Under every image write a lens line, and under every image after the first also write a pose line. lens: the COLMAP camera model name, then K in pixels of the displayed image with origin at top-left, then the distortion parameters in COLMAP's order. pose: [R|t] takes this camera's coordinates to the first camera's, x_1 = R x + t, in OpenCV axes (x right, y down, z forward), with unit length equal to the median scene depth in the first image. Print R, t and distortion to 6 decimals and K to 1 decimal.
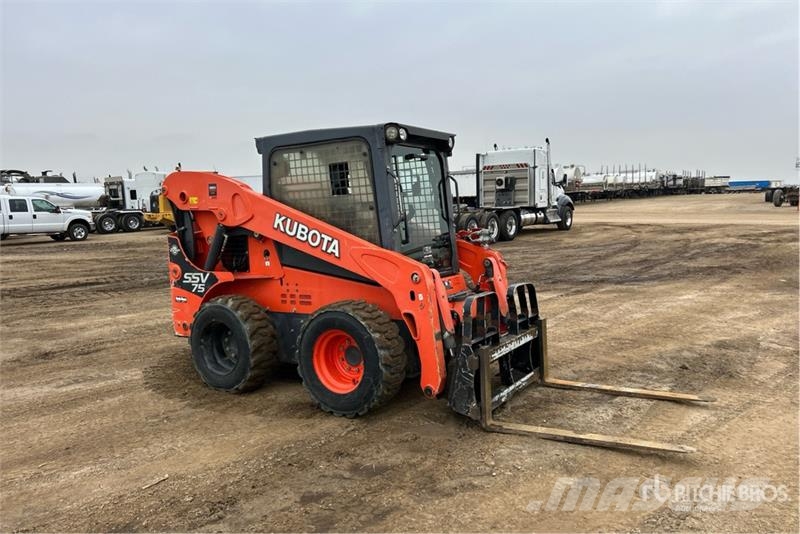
lens RADIAL K [[568.4, 0, 399.4], [0, 568.4, 245.6], [0, 0, 1]] dist [0.062533, -0.001649]
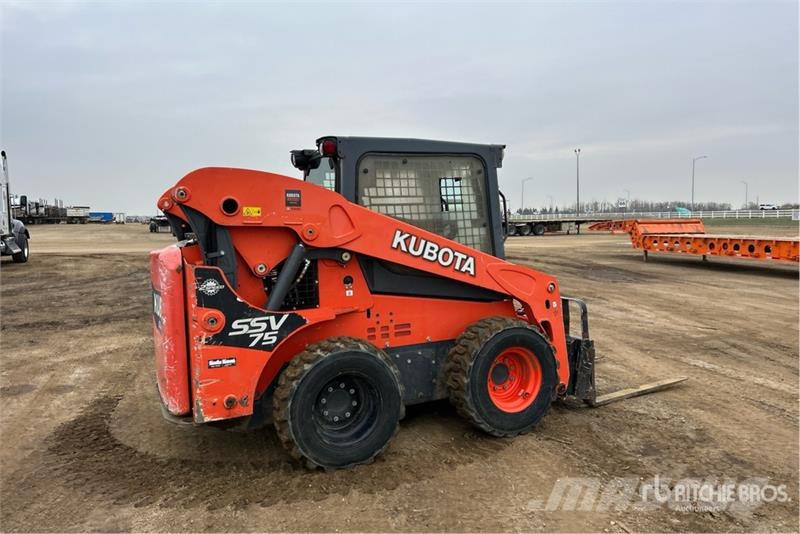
lens RADIAL K [[568.4, 0, 399.4], [0, 568.4, 245.6], [0, 0, 1]] dist [0.062533, -0.001649]
pose [[0.565782, -0.013725, 0.824440, -0.909810], [0.056227, 0.998176, -0.021970, -0.014852], [-0.822635, 0.058786, 0.565522, 0.520872]]
